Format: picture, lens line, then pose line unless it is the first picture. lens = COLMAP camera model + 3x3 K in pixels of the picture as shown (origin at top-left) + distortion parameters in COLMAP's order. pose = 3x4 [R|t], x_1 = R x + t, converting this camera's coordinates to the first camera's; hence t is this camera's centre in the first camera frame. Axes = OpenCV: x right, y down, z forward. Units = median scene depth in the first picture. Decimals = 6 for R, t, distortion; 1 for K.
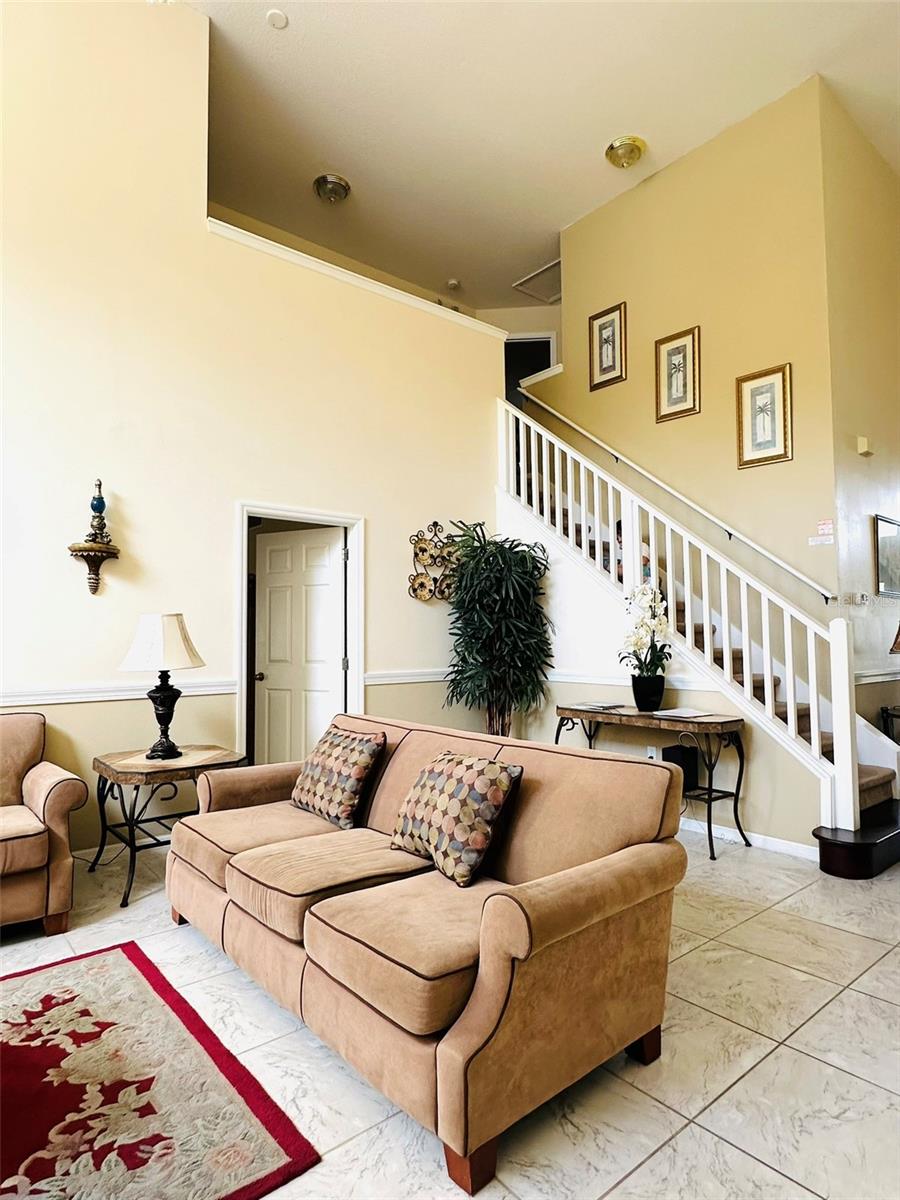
lens RADIAL K [[675.9, 0, 452.0], [0, 675.9, 598.1], [0, 0, 1]] dist [-0.002028, 0.000464]
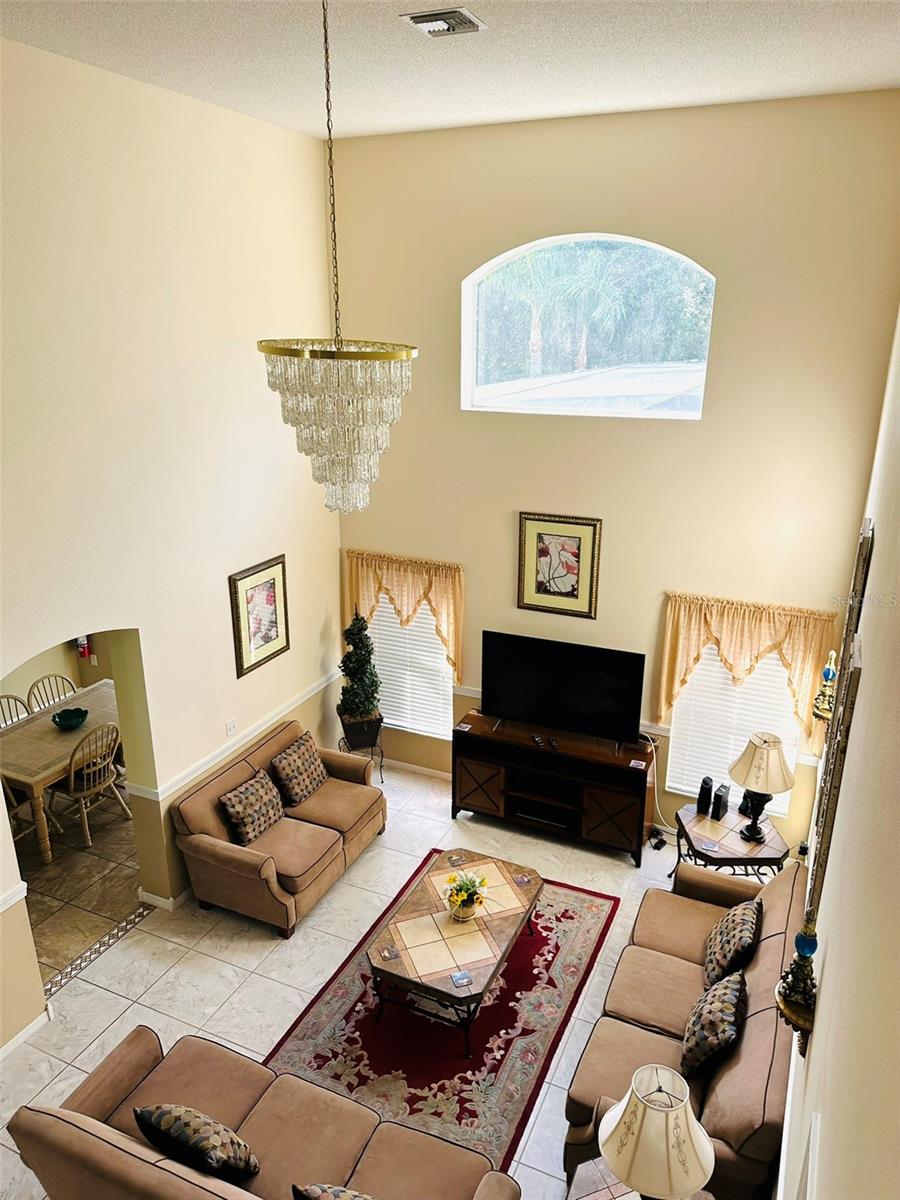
lens RADIAL K [[846.1, 0, 454.2], [0, 846.1, 601.5], [0, 0, 1]] dist [0.055867, -0.078595]
pose [[-0.900307, 0.147114, -0.409640, 0.073744], [0.028178, 0.958874, 0.282430, -1.037638], [0.434342, 0.242731, -0.867426, 2.254332]]
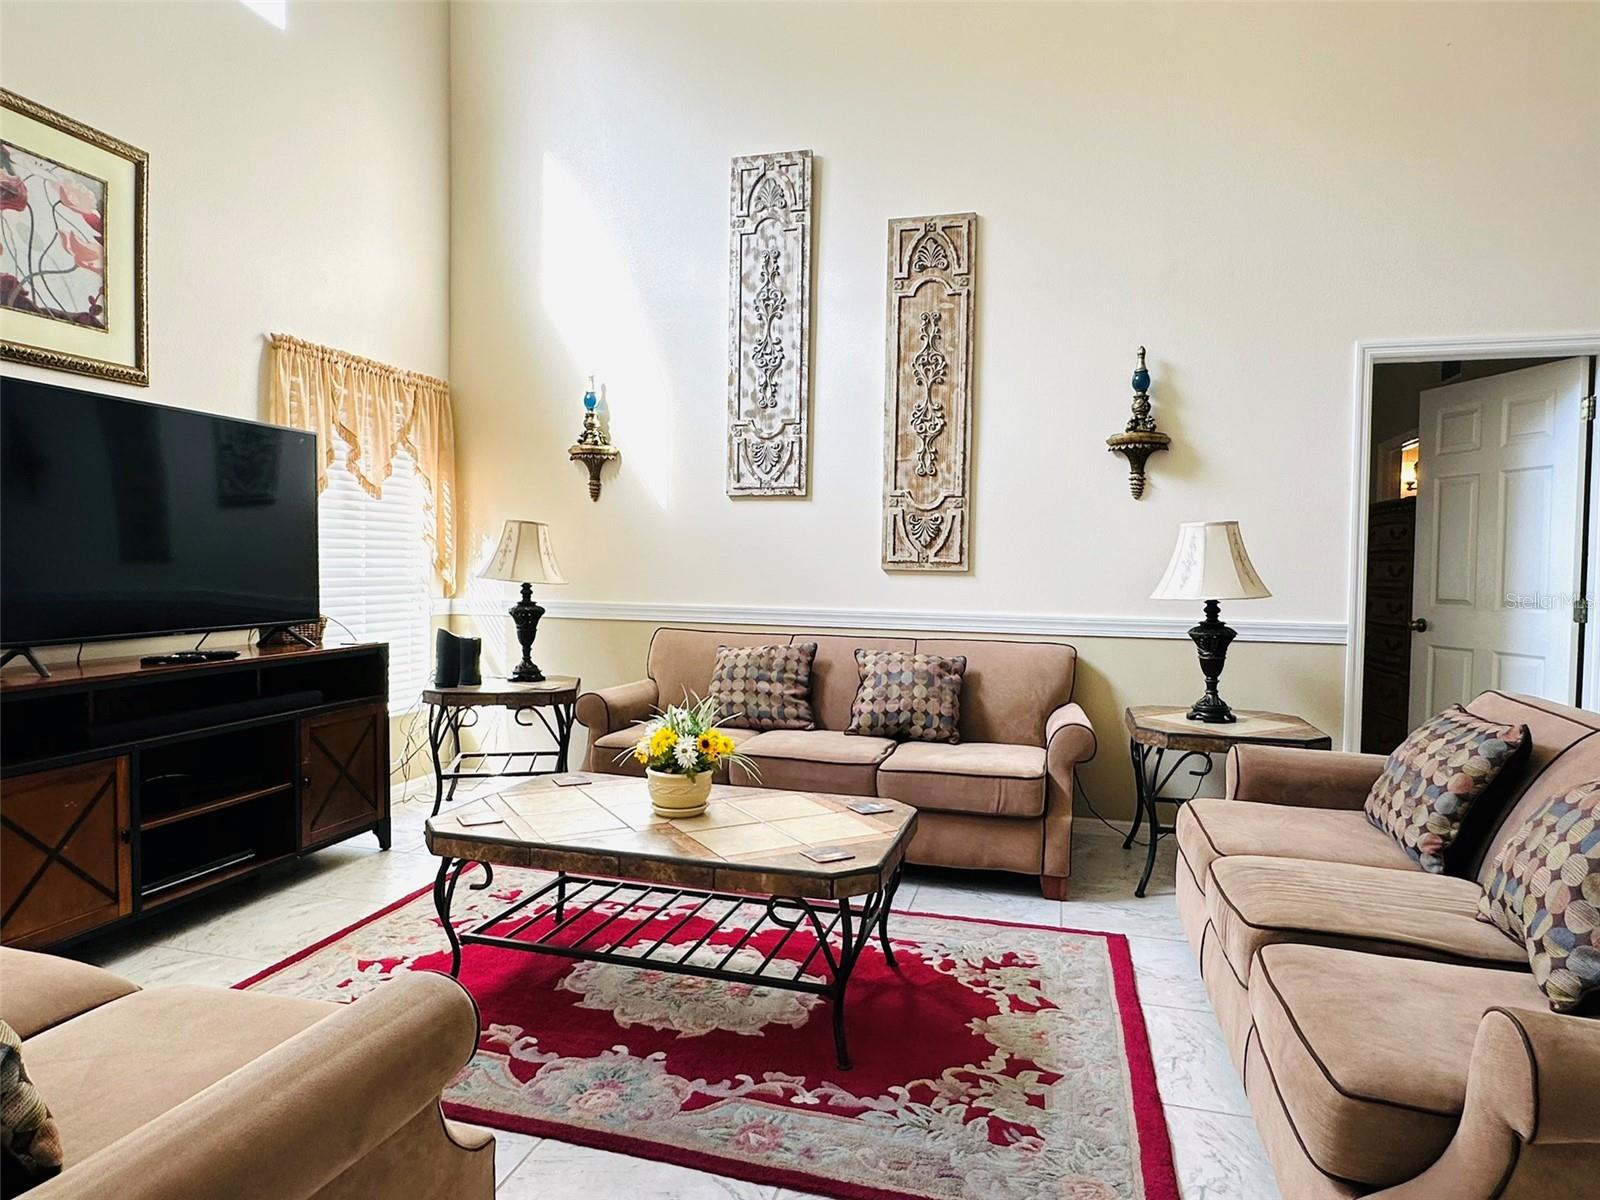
lens RADIAL K [[968.0, 0, 795.6], [0, 968.0, 602.4], [0, 0, 1]] dist [-0.003477, 0.005626]
pose [[0.566547, 0.047122, -0.822681, 0.246710], [0.028946, 0.996609, 0.077018, 0.023204], [0.823521, -0.067448, 0.563262, 0.077632]]
